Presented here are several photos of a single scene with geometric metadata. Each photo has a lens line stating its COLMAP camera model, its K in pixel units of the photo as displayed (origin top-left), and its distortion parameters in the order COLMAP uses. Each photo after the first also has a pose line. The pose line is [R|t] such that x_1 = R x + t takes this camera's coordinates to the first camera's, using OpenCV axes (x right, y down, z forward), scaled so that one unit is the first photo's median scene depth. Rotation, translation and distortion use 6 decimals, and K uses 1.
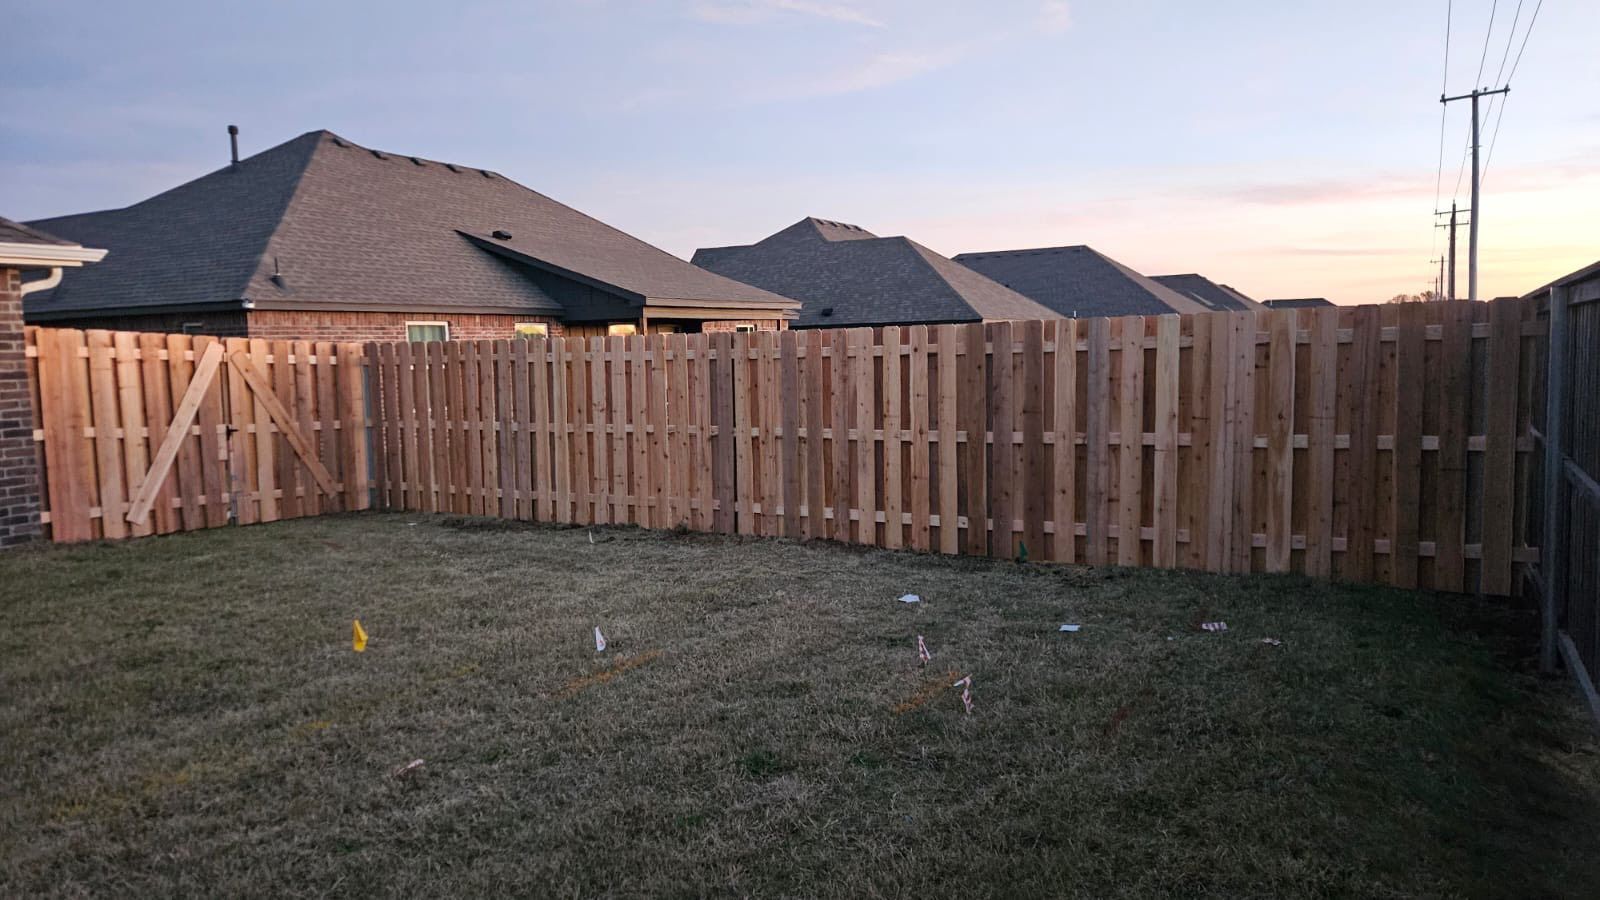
lens RADIAL K [[1144.1, 0, 800.1], [0, 1144.1, 437.5], [0, 0, 1]] dist [0.070758, -0.018140]
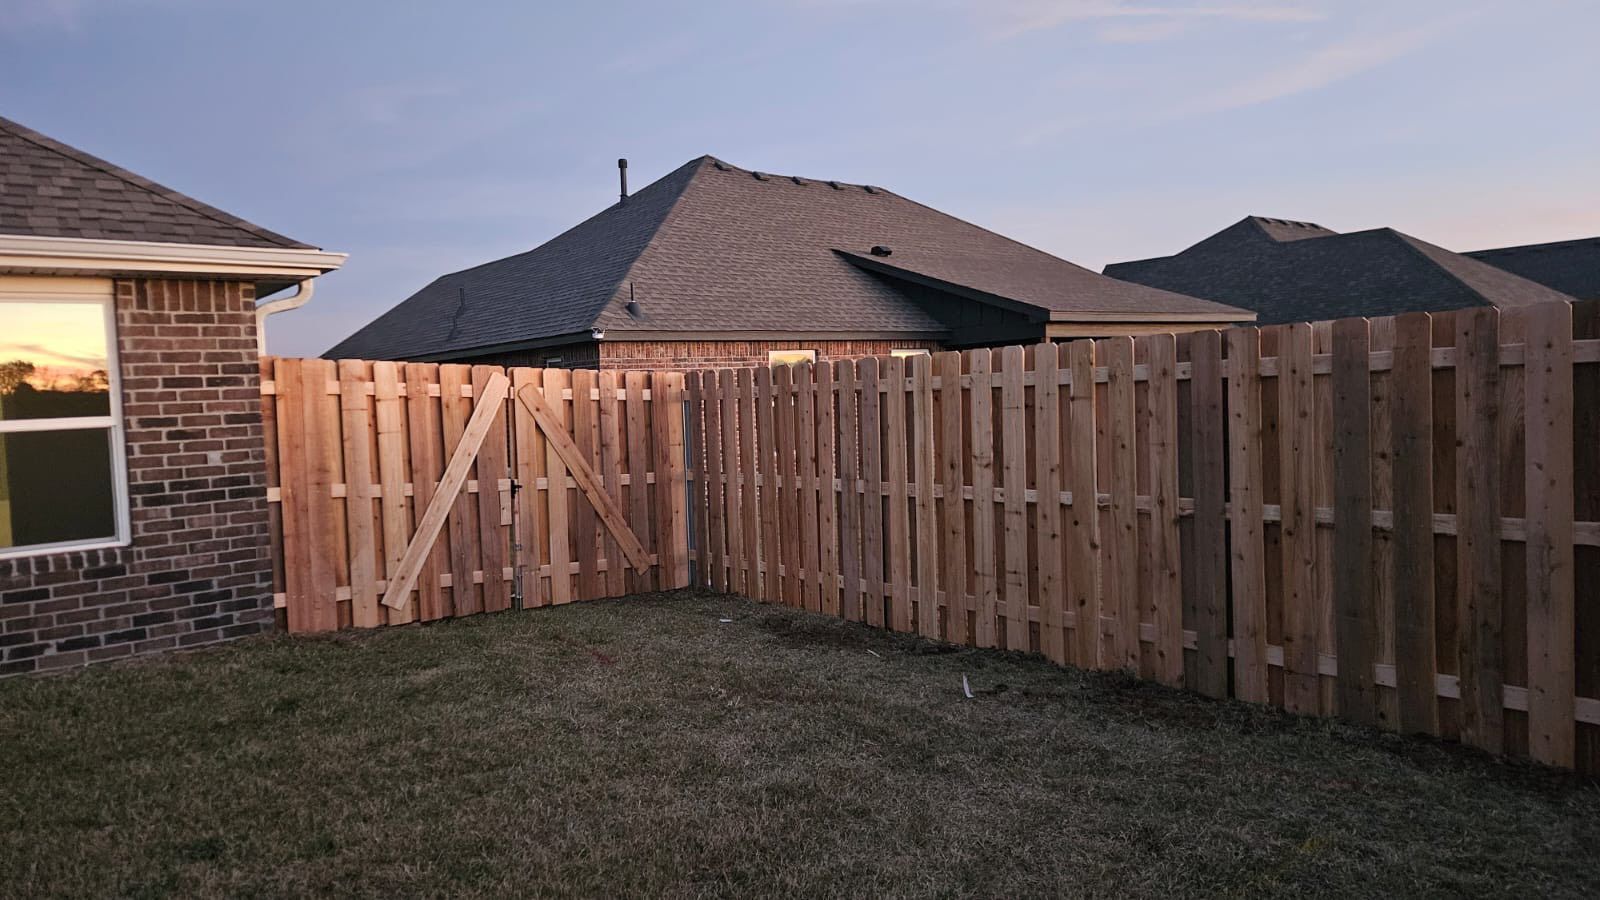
lens RADIAL K [[1144.1, 0, 799.9], [0, 1144.1, 448.2], [0, 0, 1]] dist [0.070758, -0.018140]
pose [[0.942391, 0.002211, -0.334505, -0.057617], [-0.009342, 0.999762, -0.019710, -0.019478], [0.334382, 0.021700, 0.942188, 0.362501]]
